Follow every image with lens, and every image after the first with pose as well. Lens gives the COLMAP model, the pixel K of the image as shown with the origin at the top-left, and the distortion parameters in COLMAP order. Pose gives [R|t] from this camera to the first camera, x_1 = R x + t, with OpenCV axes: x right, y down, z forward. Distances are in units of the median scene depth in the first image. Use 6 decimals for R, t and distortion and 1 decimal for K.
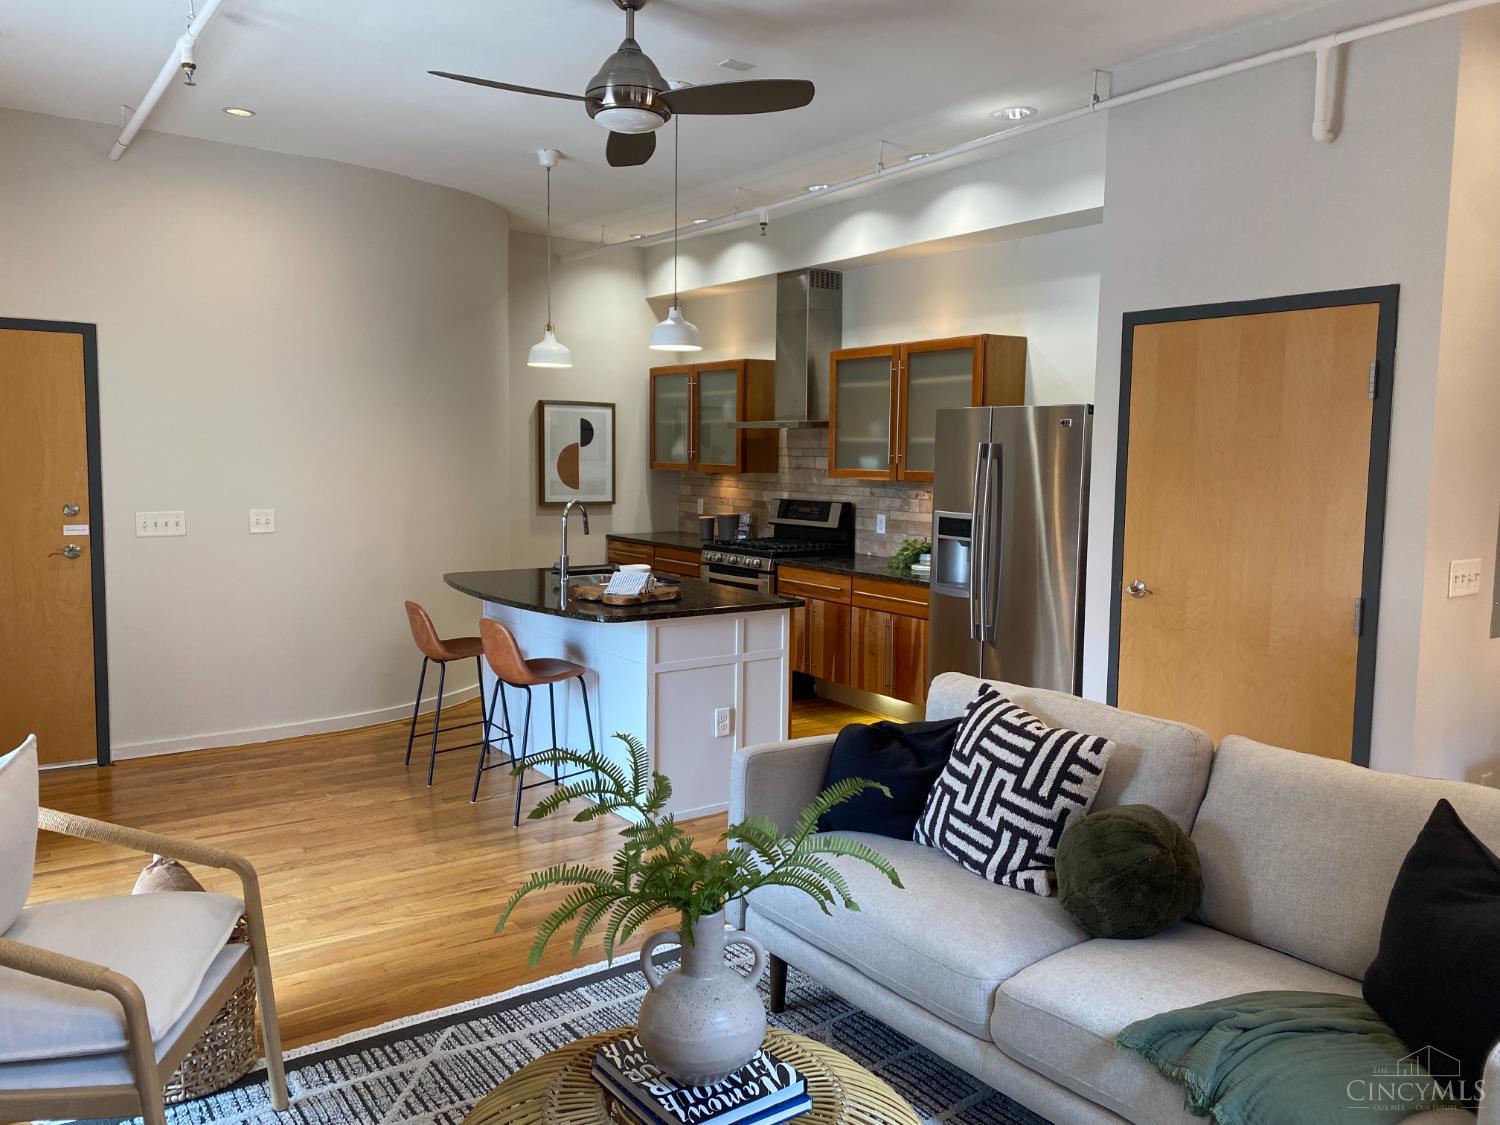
lens RADIAL K [[1140.5, 0, 751.4], [0, 1140.5, 558.2], [0, 0, 1]] dist [0.005272, -0.003055]
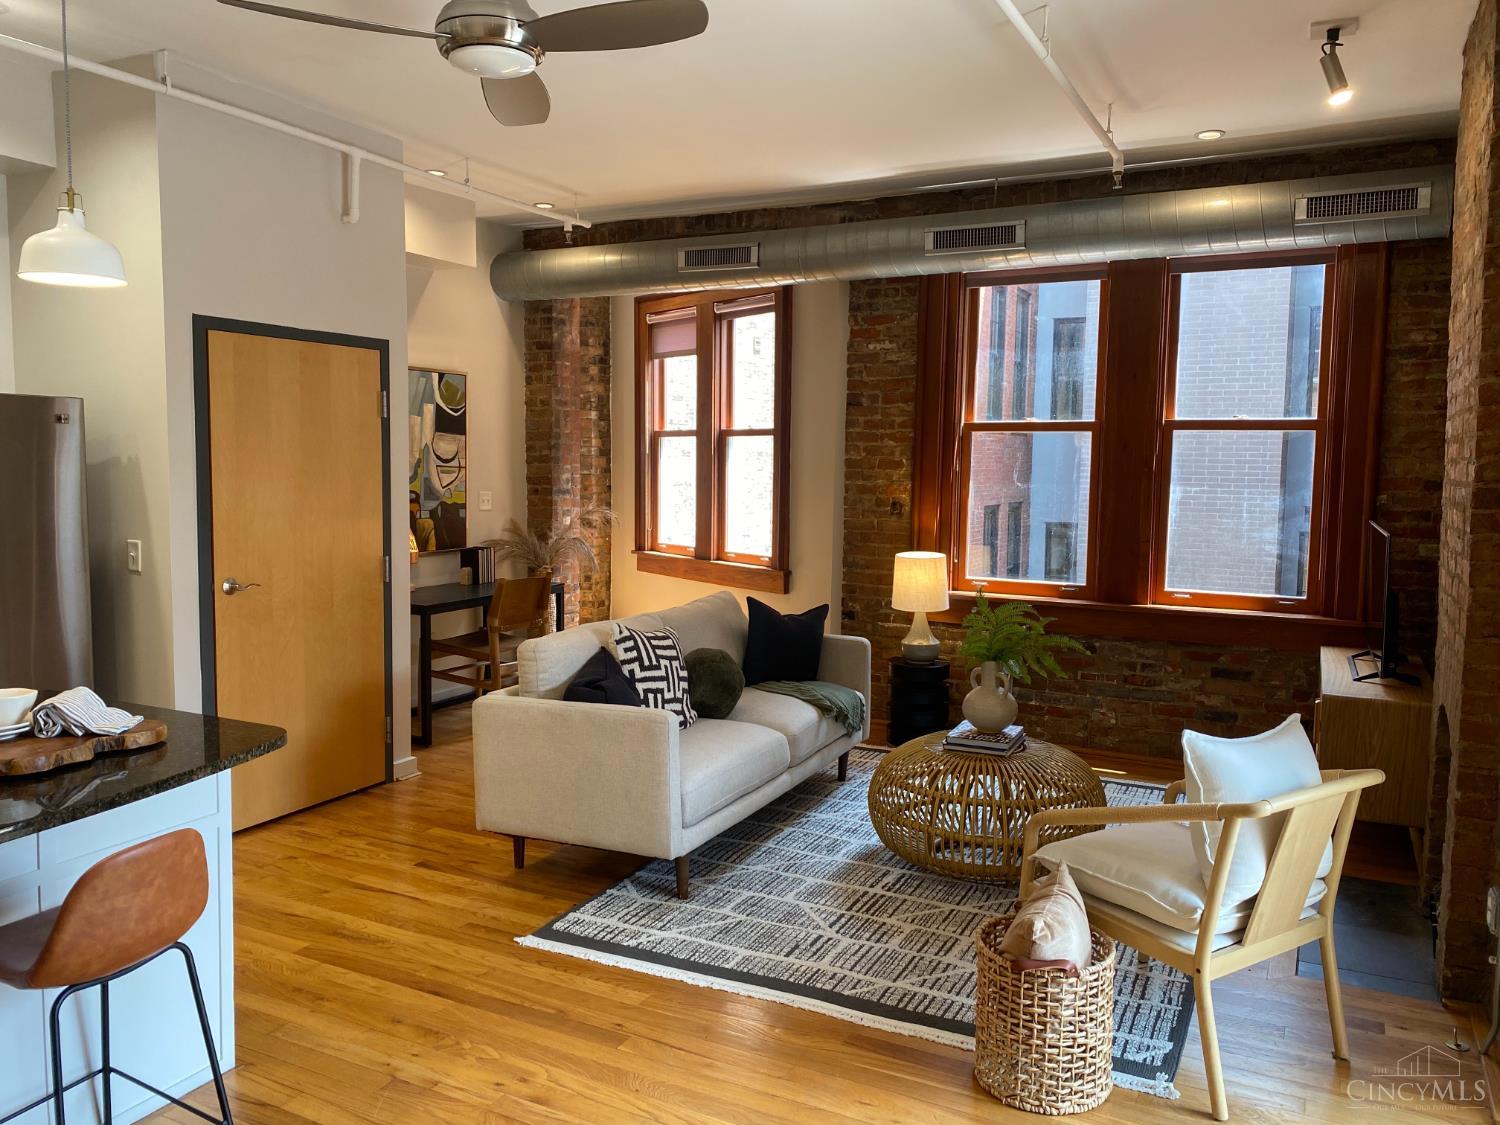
lens RADIAL K [[1140.5, 0, 750.4], [0, 1140.5, 555.0], [0, 0, 1]] dist [0.005272, -0.003055]
pose [[-0.465190, -0.094269, 0.880177, -1.130505], [0.068856, 0.987447, 0.142150, -0.166005], [-0.882529, 0.126732, -0.452859, 1.499538]]
